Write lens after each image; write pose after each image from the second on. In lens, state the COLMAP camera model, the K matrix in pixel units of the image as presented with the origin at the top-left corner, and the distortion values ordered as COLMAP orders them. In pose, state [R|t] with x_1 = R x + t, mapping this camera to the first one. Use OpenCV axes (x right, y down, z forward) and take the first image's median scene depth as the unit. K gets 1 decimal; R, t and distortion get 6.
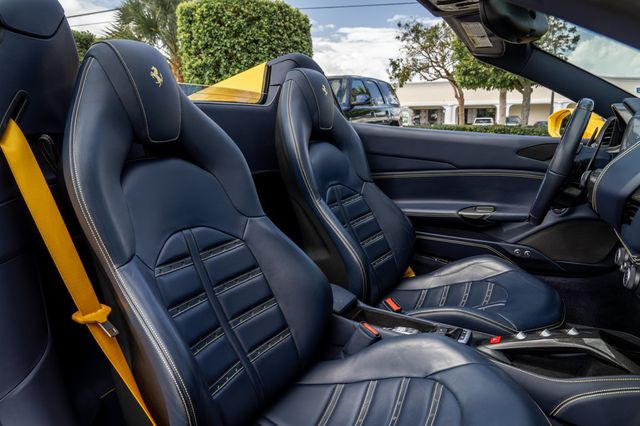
lens RADIAL K [[443.8, 0, 320.0], [0, 443.8, 213.0], [0, 0, 1]] dist [-0.010973, -0.000070]
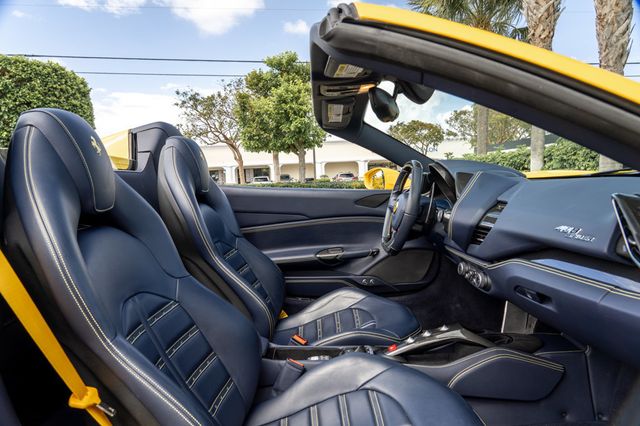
lens RADIAL K [[432.5, 0, 297.3], [0, 432.5, 219.3], [0, 0, 1]] dist [-0.007172, -0.001707]
pose [[0.895634, -0.075059, 0.438413, -0.227142], [0.125960, 0.988111, -0.088152, -0.001384], [-0.426584, 0.134174, 0.894440, -0.023701]]
